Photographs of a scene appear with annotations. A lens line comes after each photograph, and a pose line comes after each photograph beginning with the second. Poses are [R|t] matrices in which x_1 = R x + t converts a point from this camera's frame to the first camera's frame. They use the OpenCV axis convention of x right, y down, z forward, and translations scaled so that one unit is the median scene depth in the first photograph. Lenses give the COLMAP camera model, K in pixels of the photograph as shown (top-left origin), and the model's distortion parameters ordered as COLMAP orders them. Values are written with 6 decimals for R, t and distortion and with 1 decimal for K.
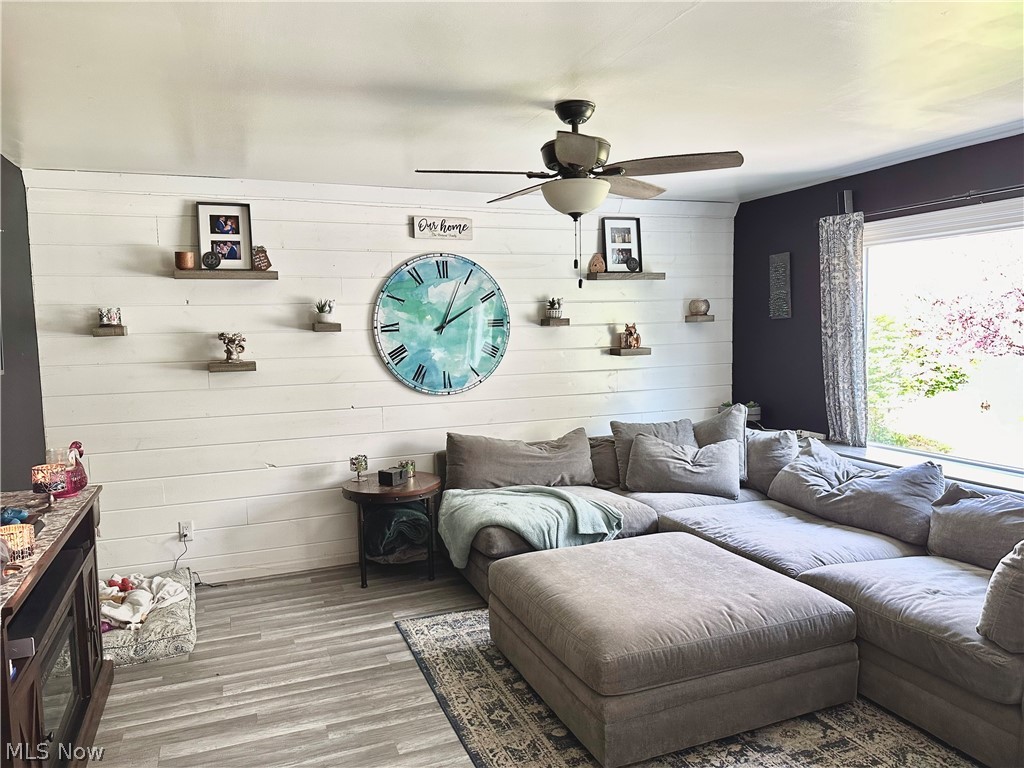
lens RADIAL K [[719.7, 0, 512.9], [0, 719.7, 386.8], [0, 0, 1]] dist [0.078940, -0.109700]
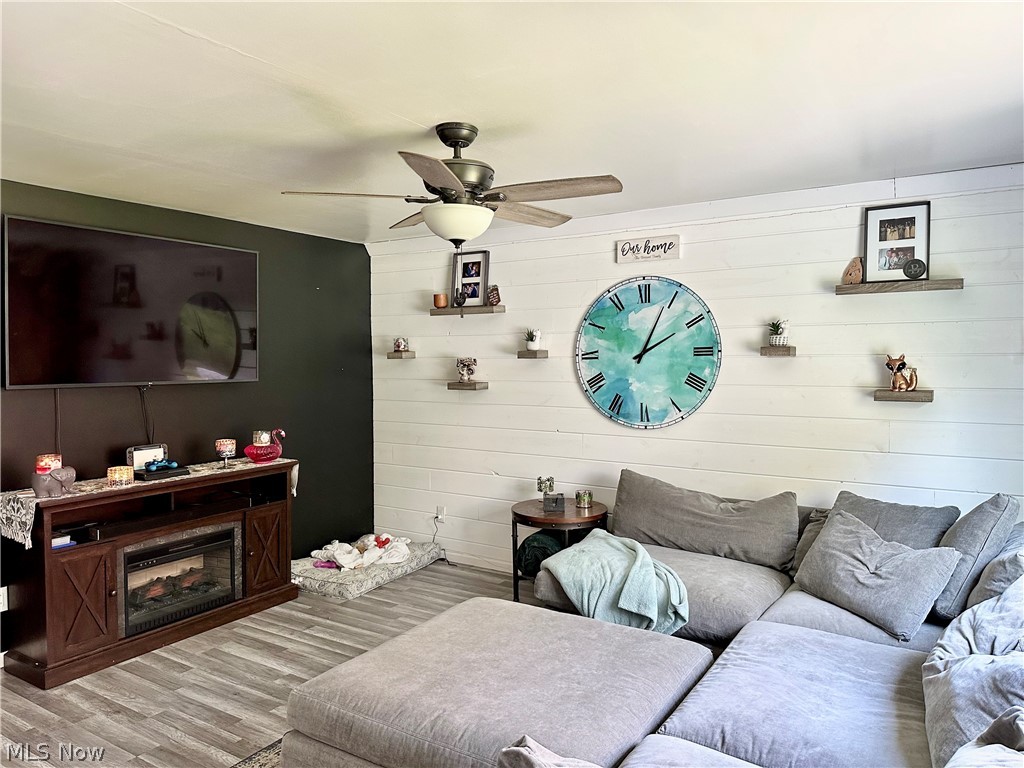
lens RADIAL K [[719.7, 0, 504.1], [0, 719.7, 376.3], [0, 0, 1]] dist [0.078940, -0.109700]
pose [[0.578045, 0.042600, -0.814892, 0.608442], [-0.074282, 0.997237, -0.000560, -0.046155], [0.812617, 0.060855, 0.579612, 0.345643]]
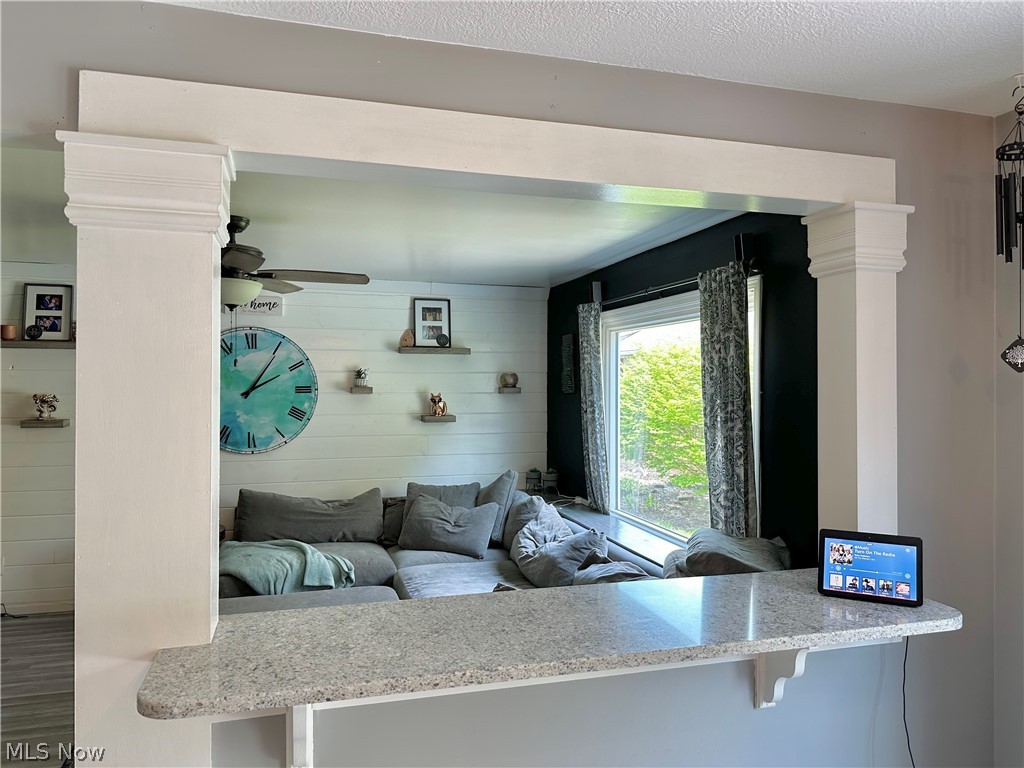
lens RADIAL K [[719.7, 0, 515.6], [0, 719.7, 371.3], [0, 0, 1]] dist [0.078940, -0.109700]
pose [[0.996824, 0.024784, -0.075681, 0.433127], [-0.032255, 0.994550, -0.099151, -0.018980], [0.072812, 0.101277, 0.992190, -0.099124]]
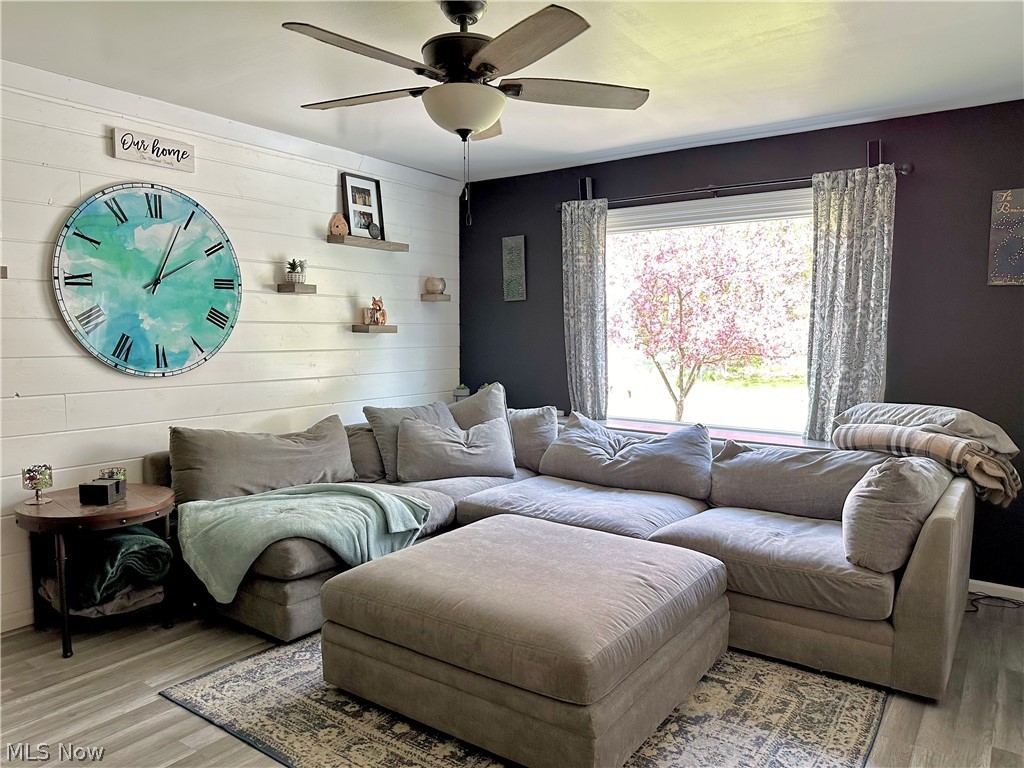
lens RADIAL K [[719.7, 0, 514.3], [0, 719.7, 384.1], [0, 0, 1]] dist [0.078940, -0.109700]
pose [[0.837401, -0.015692, 0.546363, -0.216265], [0.023734, 0.999689, -0.007665, 0.036388], [-0.546073, 0.019386, 0.837513, 0.192145]]
